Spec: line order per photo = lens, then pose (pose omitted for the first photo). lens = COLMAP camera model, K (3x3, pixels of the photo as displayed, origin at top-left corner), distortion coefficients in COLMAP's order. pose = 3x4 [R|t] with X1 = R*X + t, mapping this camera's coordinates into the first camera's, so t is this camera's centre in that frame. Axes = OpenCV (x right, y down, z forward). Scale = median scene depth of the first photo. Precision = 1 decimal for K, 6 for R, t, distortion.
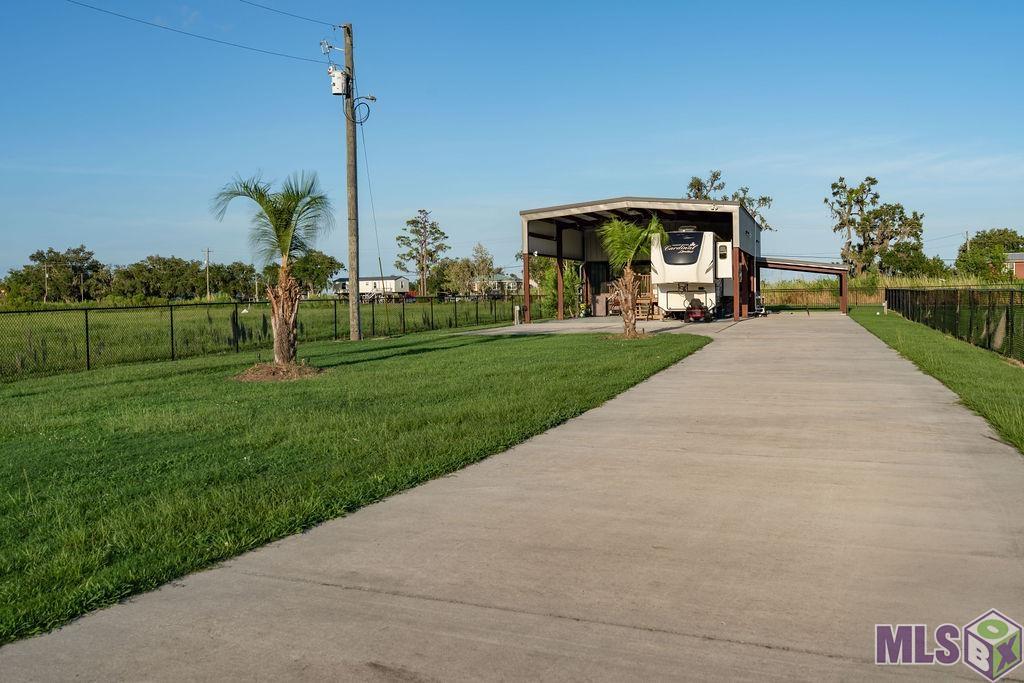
lens RADIAL K [[959.9, 0, 512.6], [0, 959.9, 341.6], [0, 0, 1]] dist [-0.009087, 0.000000]
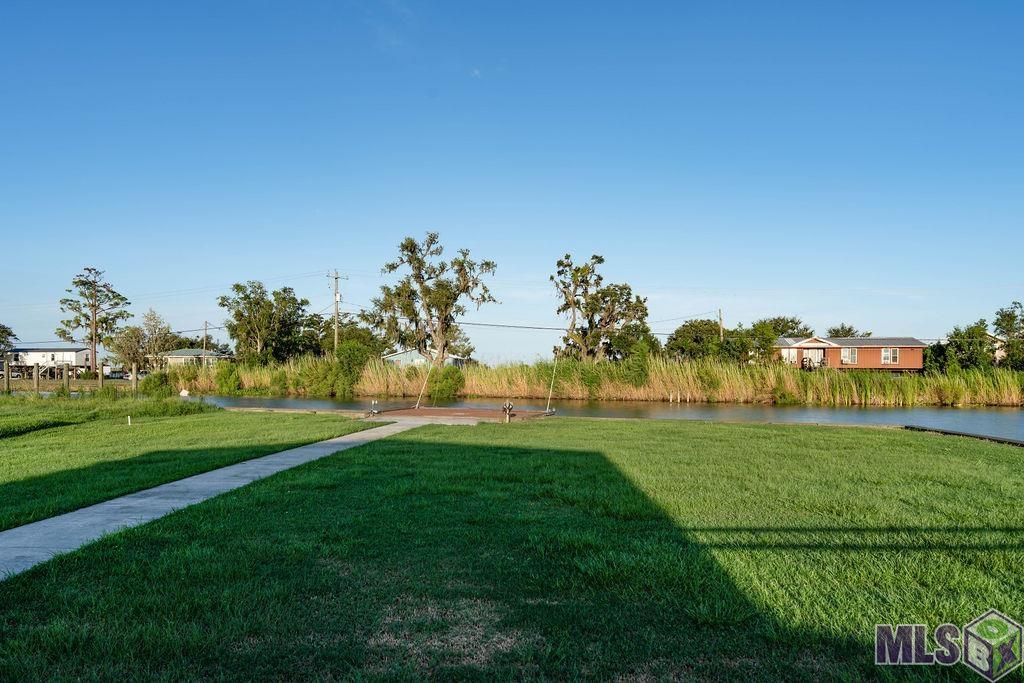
lens RADIAL K [[646.4, 0, 512.2], [0, 646.4, 347.8], [0, 0, 1]] dist [-0.007138, 0.000622]
pose [[0.956511, 0.031600, 0.289978, 0.112683], [-0.006363, 0.996139, -0.087563, -0.025147], [-0.291626, 0.081910, 0.953019, 0.427780]]
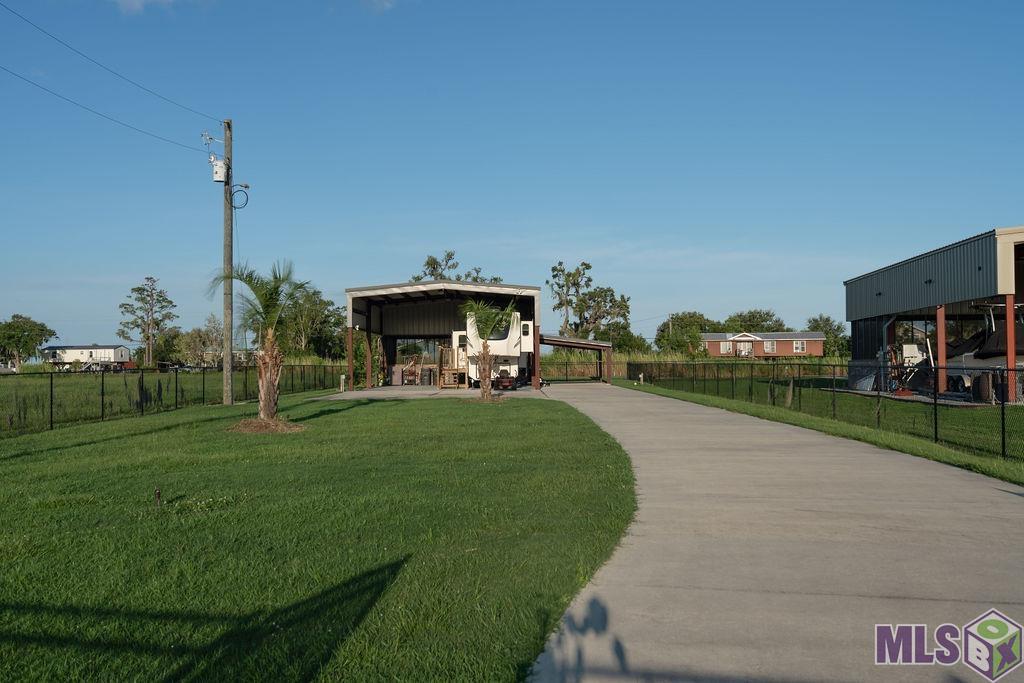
lens RADIAL K [[959.9, 0, 507.3], [0, 959.9, 344.7], [0, 0, 1]] dist [-0.009087, 0.000000]
pose [[0.956650, 0.015555, 0.290825, -0.034344], [0.005521, 0.997425, -0.071508, 0.001988], [-0.291188, 0.070014, 0.954100, -0.025952]]
